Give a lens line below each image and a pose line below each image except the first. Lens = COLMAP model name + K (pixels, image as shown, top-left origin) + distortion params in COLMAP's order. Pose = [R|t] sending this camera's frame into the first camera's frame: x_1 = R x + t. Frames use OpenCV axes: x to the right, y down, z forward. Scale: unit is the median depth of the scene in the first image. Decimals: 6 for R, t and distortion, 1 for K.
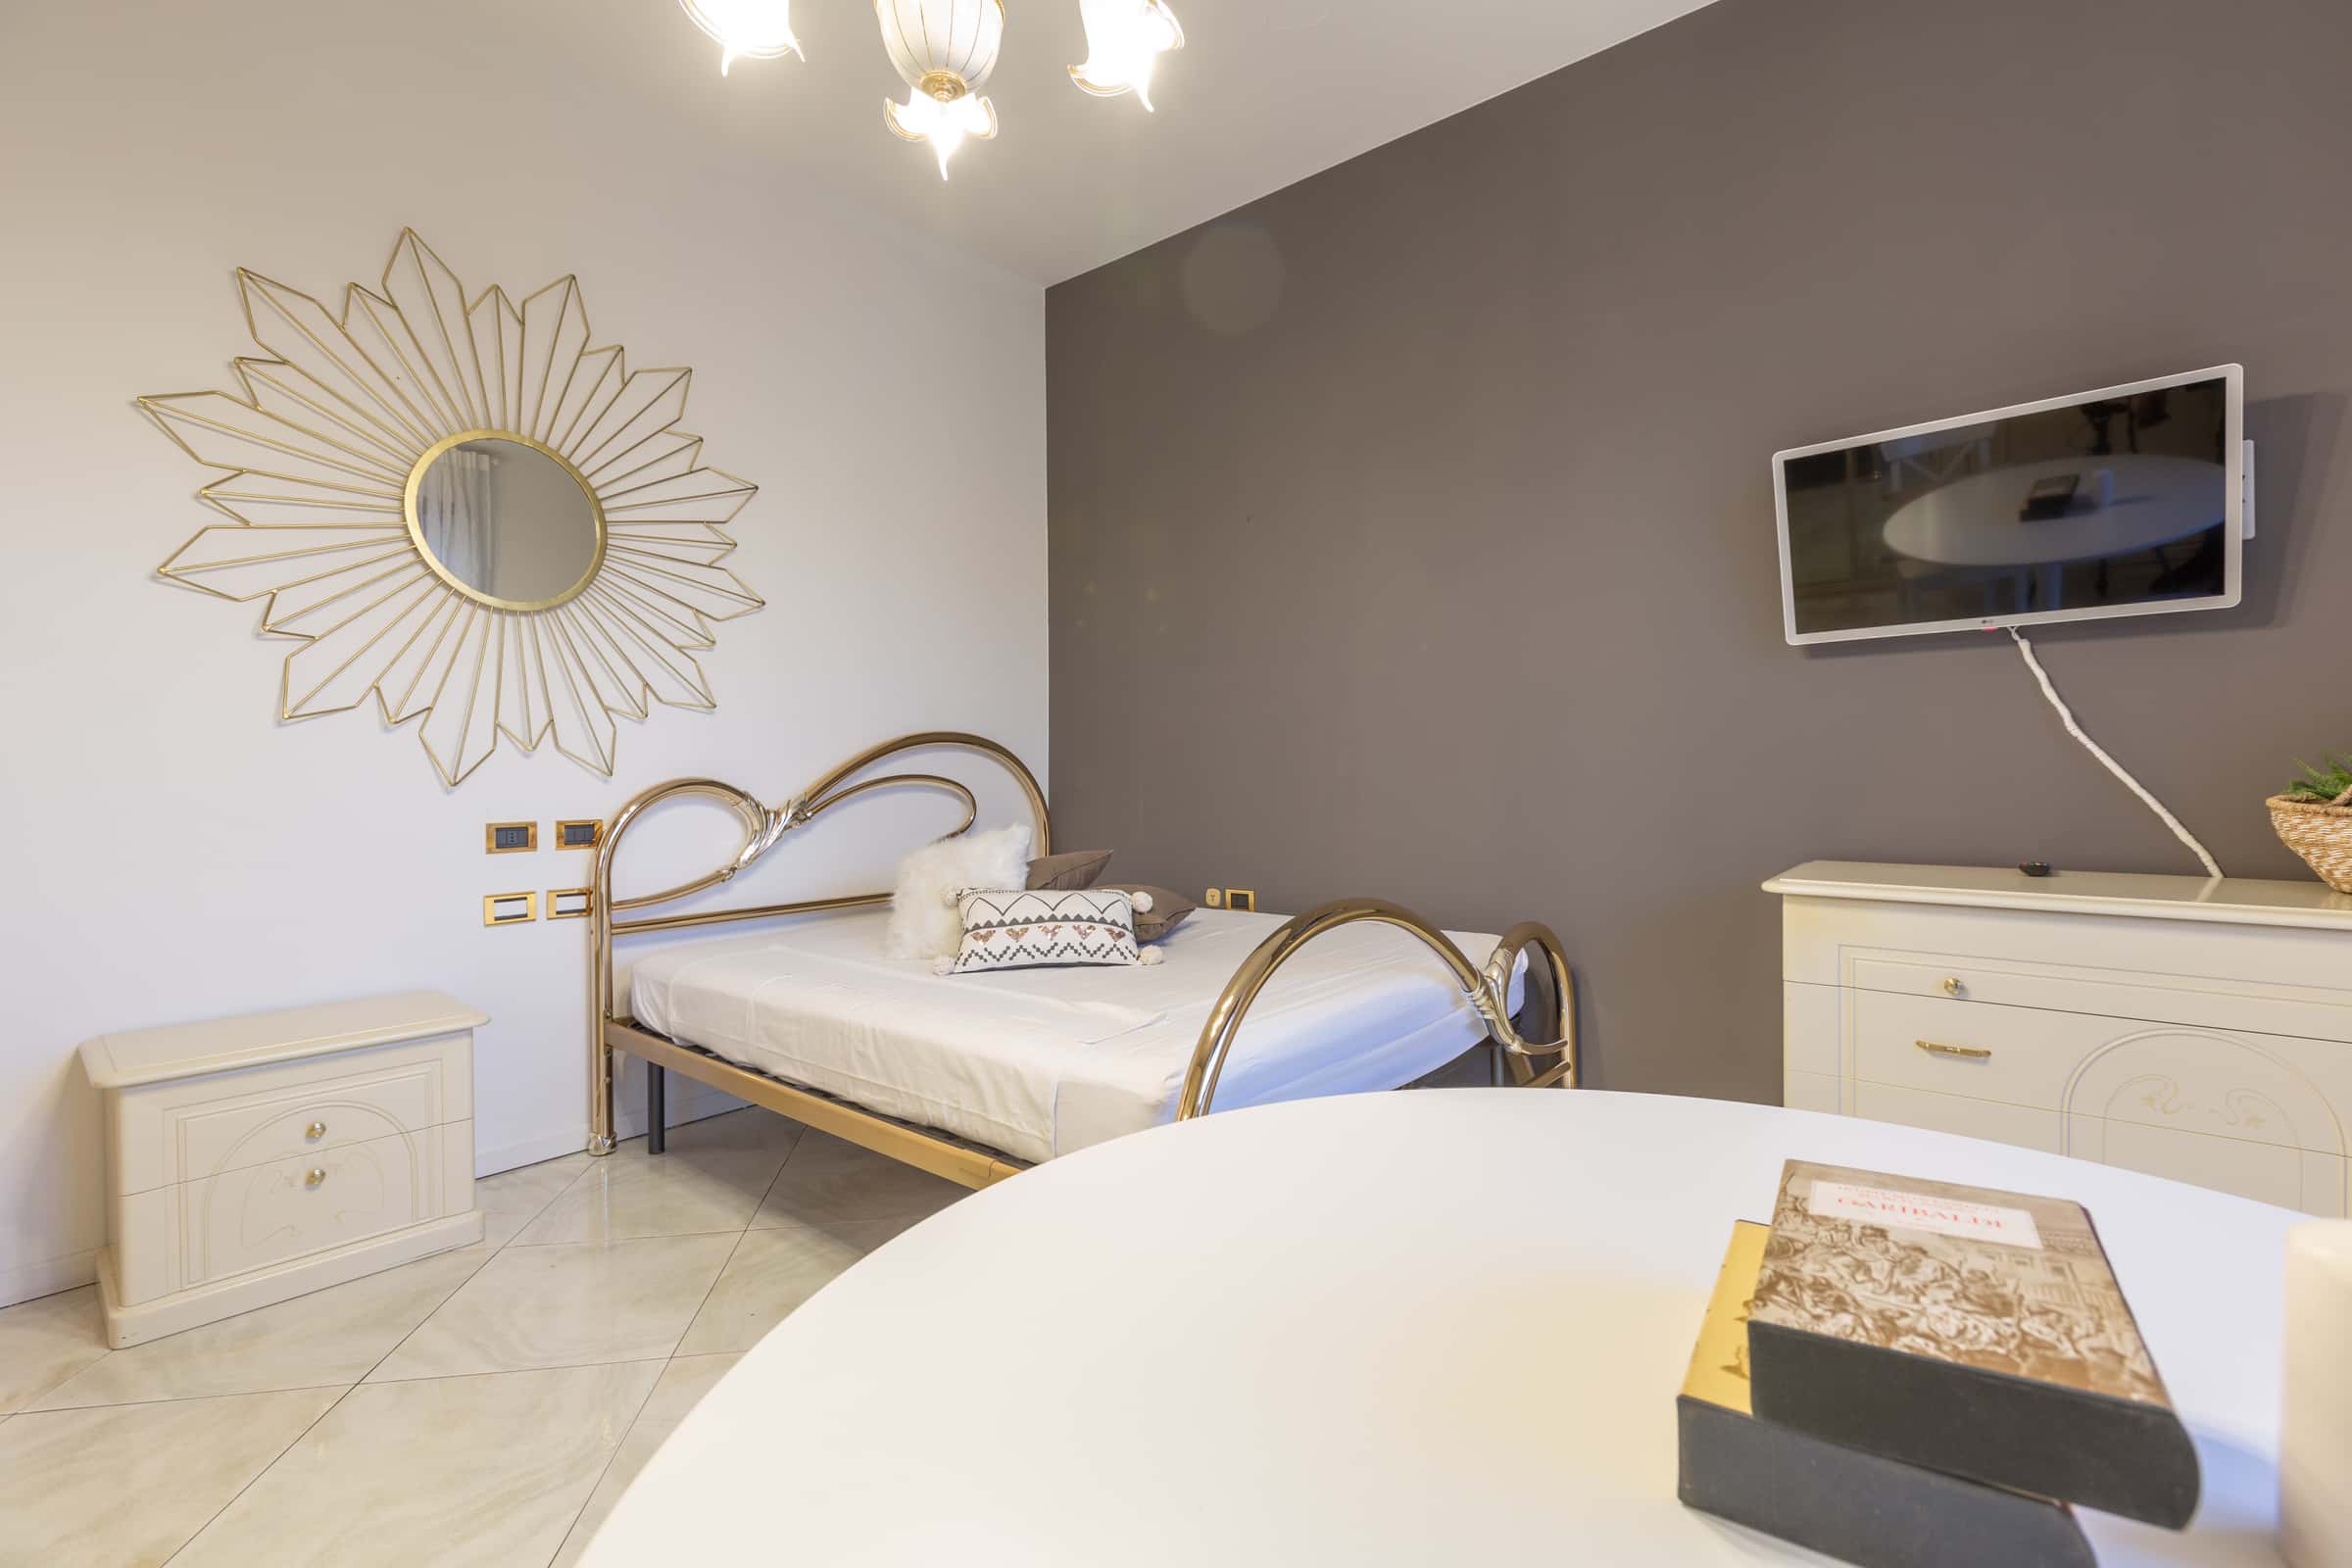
lens RADIAL K [[1049.2, 0, 1185.7], [0, 1049.2, 770.7], [0, 0, 1]] dist [0.002343, -0.004130]
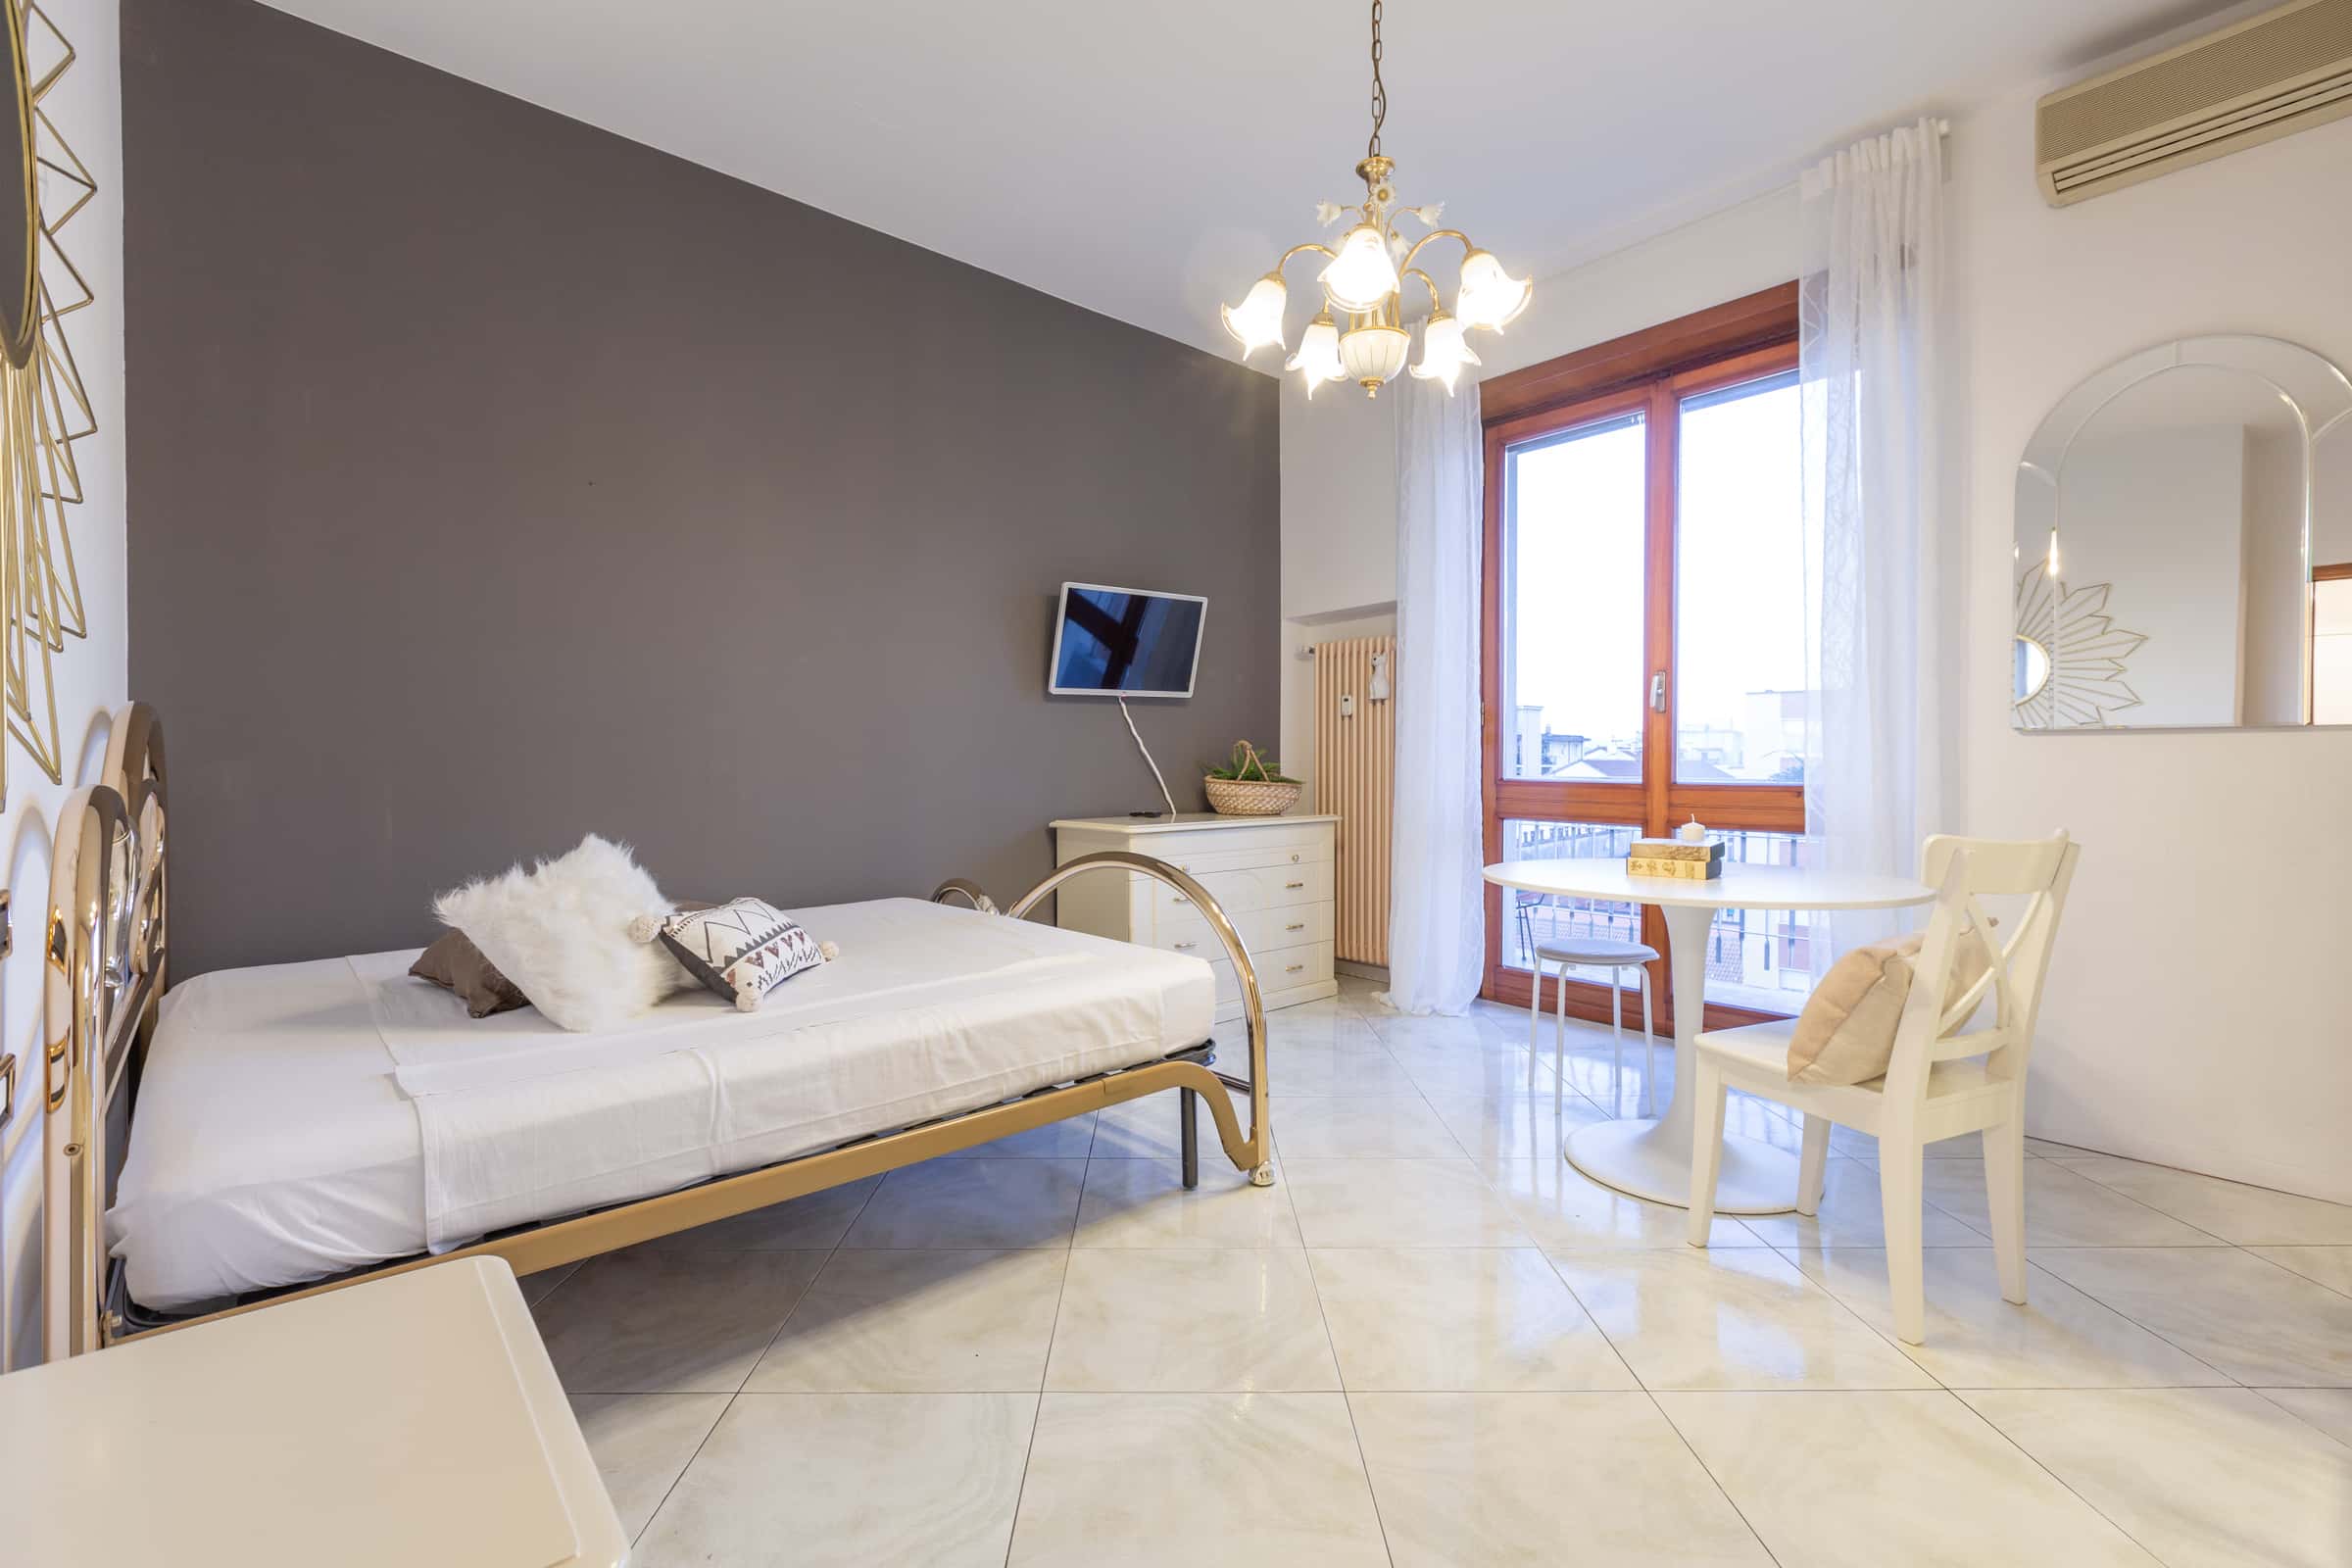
lens RADIAL K [[1049.2, 0, 1184.7], [0, 1049.2, 774.7], [0, 0, 1]] dist [0.002343, -0.004130]
pose [[0.125438, -0.004954, 0.992089, -1.247086], [0.006528, 0.999970, 0.004168, 0.004929], [-0.992080, 0.005953, 0.125466, 0.670496]]
